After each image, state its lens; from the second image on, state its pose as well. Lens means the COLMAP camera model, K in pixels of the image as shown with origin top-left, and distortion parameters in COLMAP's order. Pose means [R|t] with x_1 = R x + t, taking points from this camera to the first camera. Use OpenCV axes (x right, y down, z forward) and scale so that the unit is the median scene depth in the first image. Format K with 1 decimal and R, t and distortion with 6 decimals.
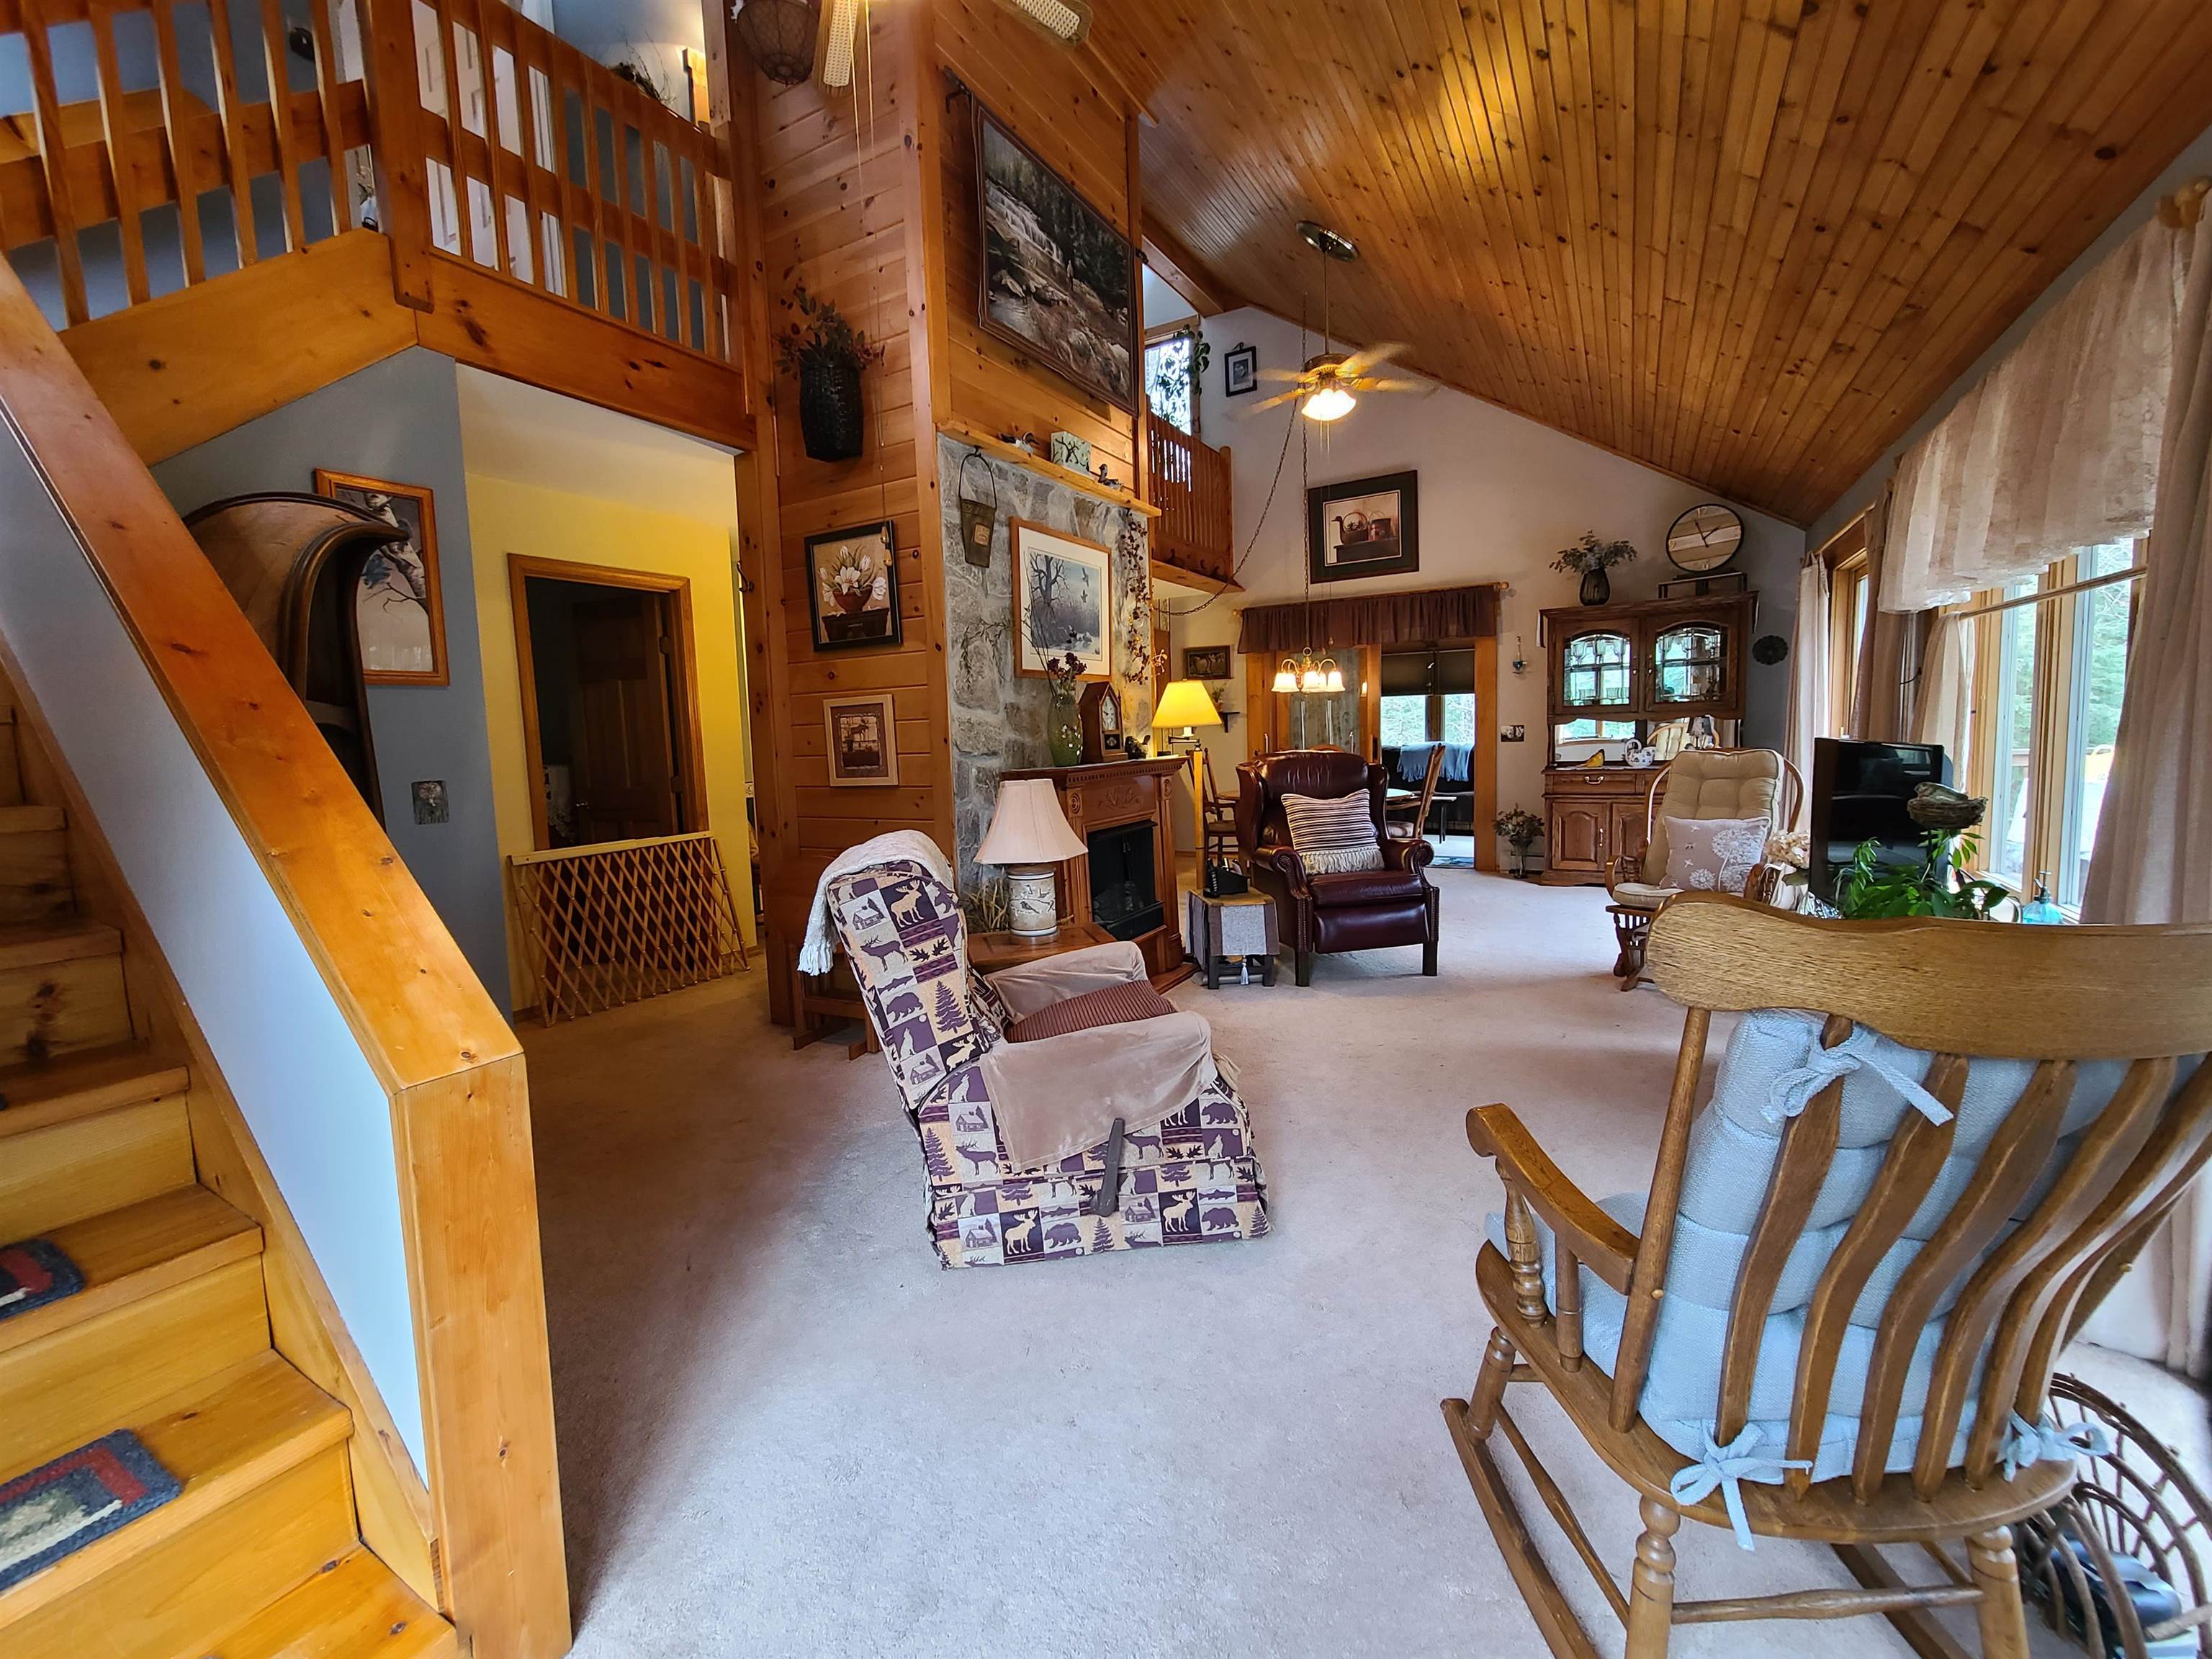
lens RADIAL K [[900.7, 0, 1100.3], [0, 900.7, 817.8], [0, 0, 1]] dist [-0.003051, 0.000574]
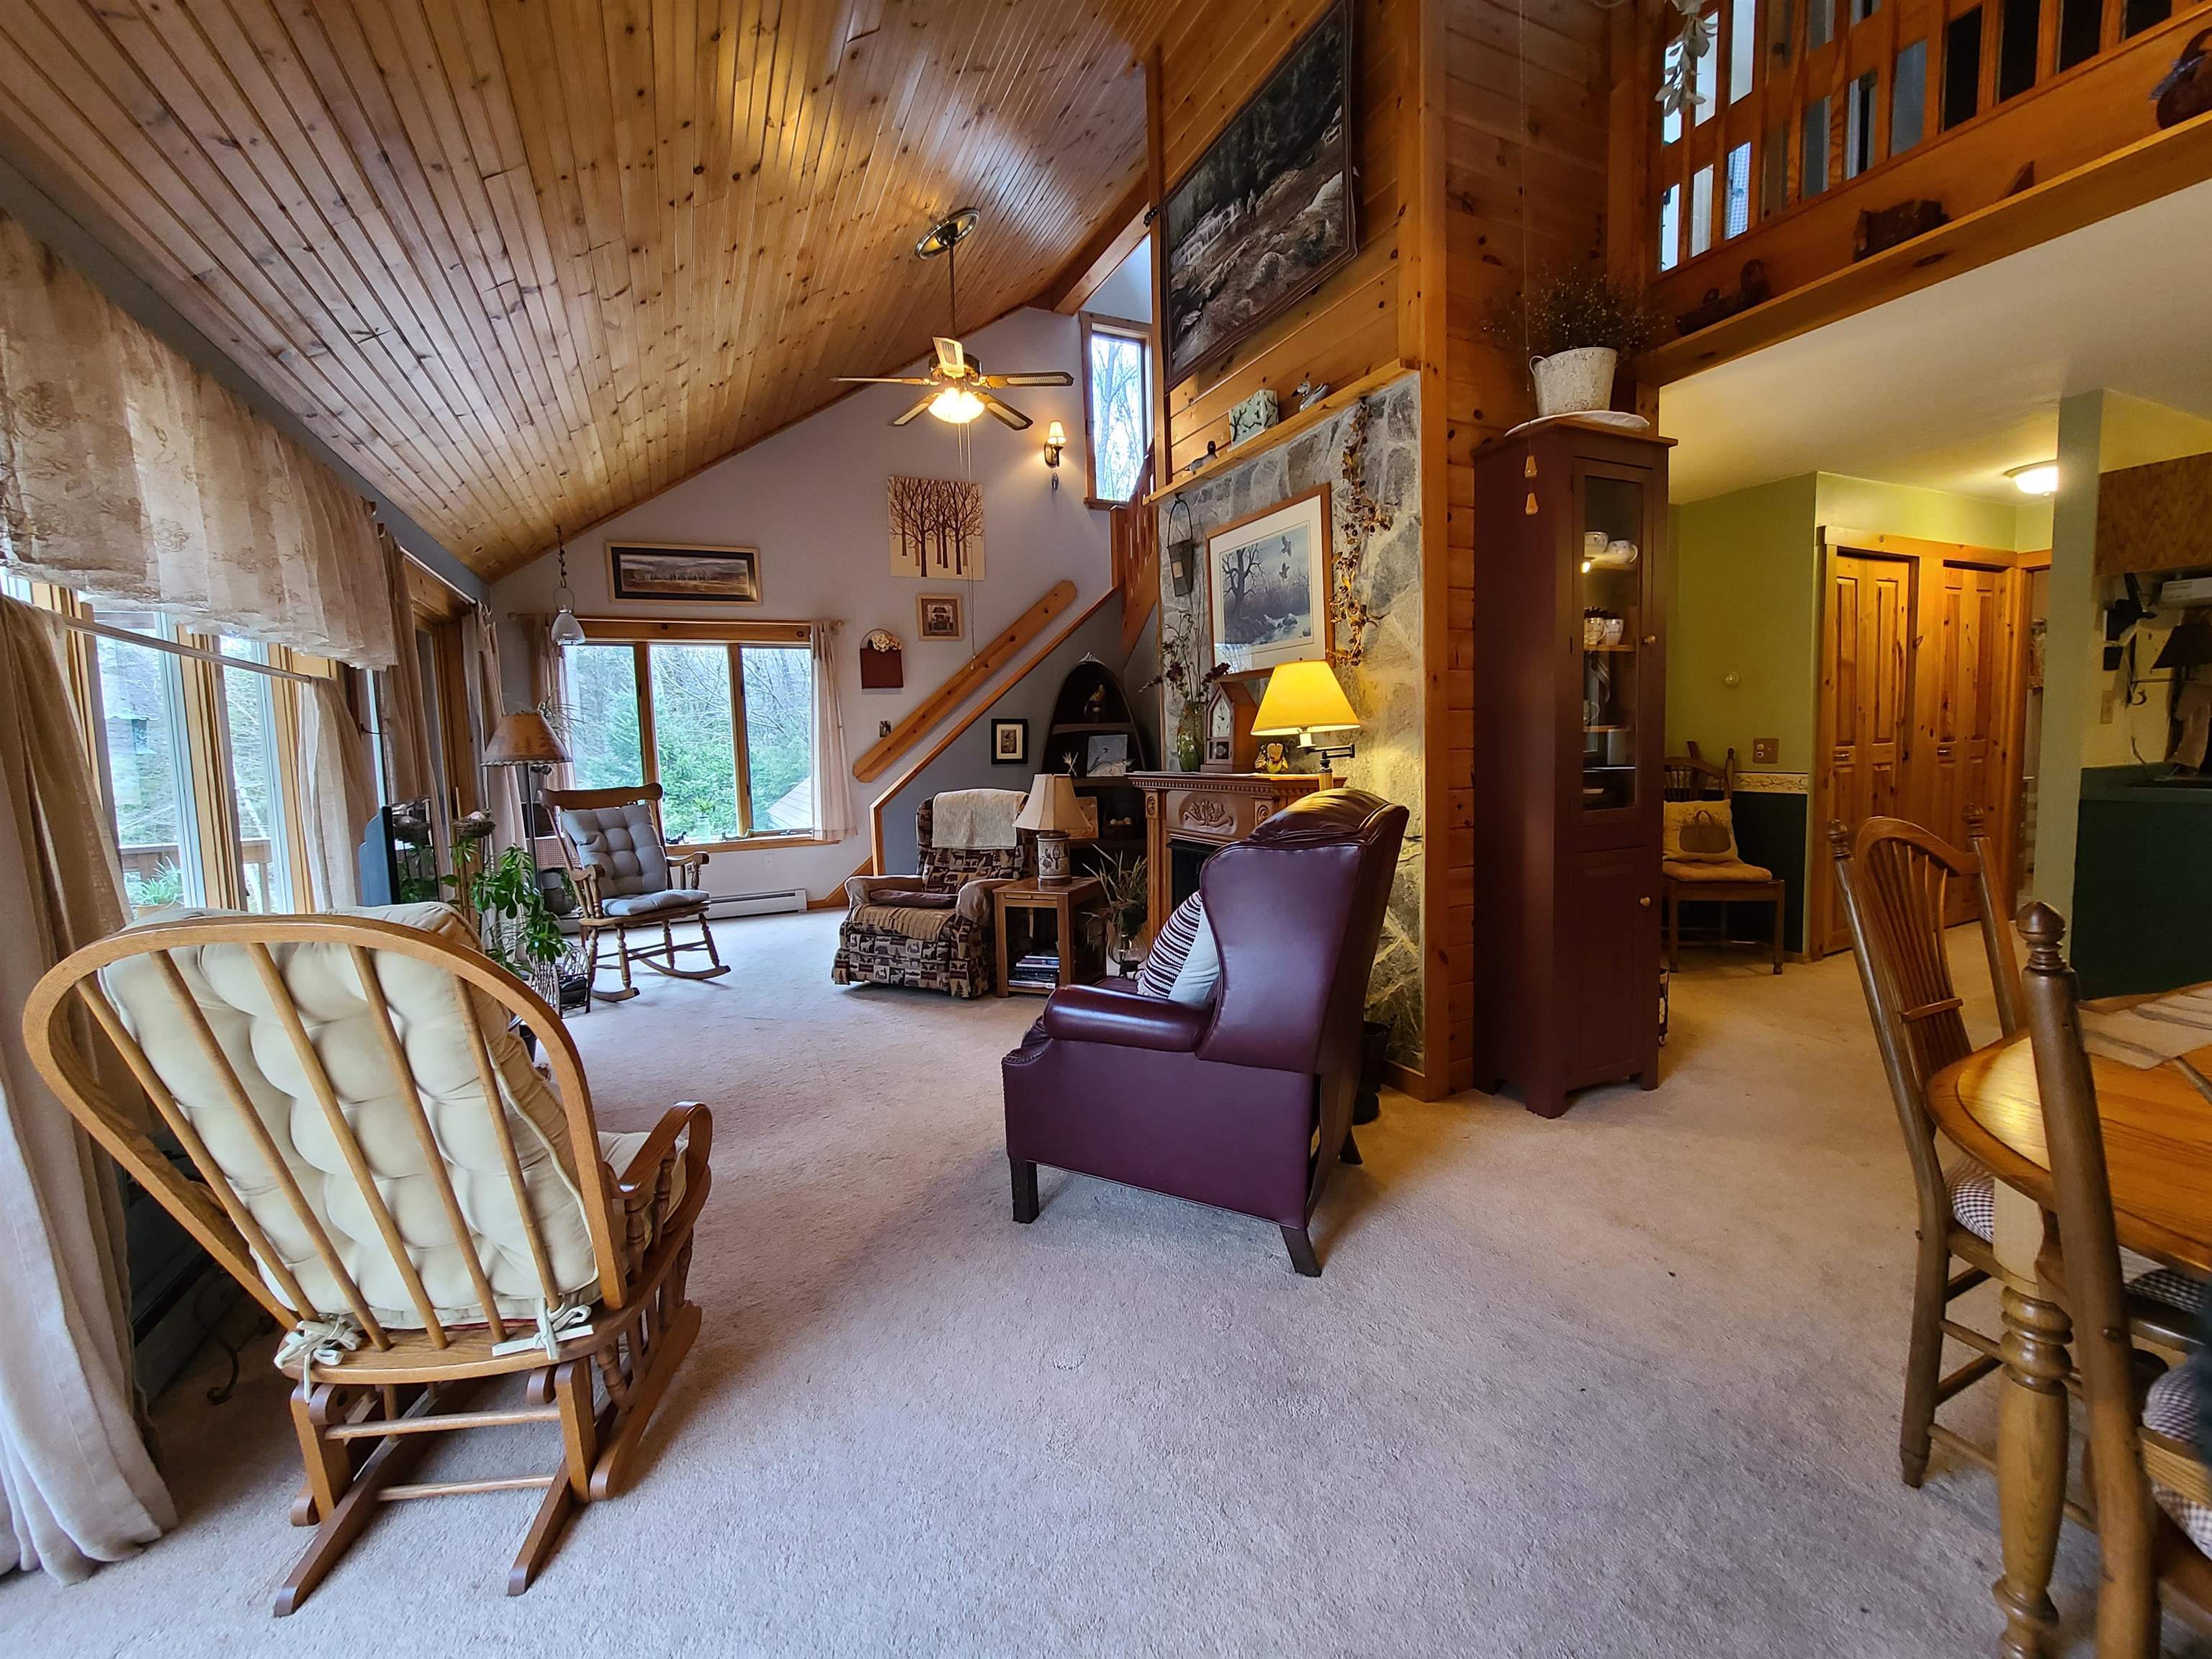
lens RADIAL K [[900.7, 0, 1101.8], [0, 900.7, 821.2], [0, 0, 1]] dist [-0.003051, 0.000574]
pose [[-0.569055, 0.122942, -0.813057, 0.777667], [-0.032606, 0.984609, 0.171703, -0.158847], [0.821653, 0.124219, -0.556288, 1.360221]]
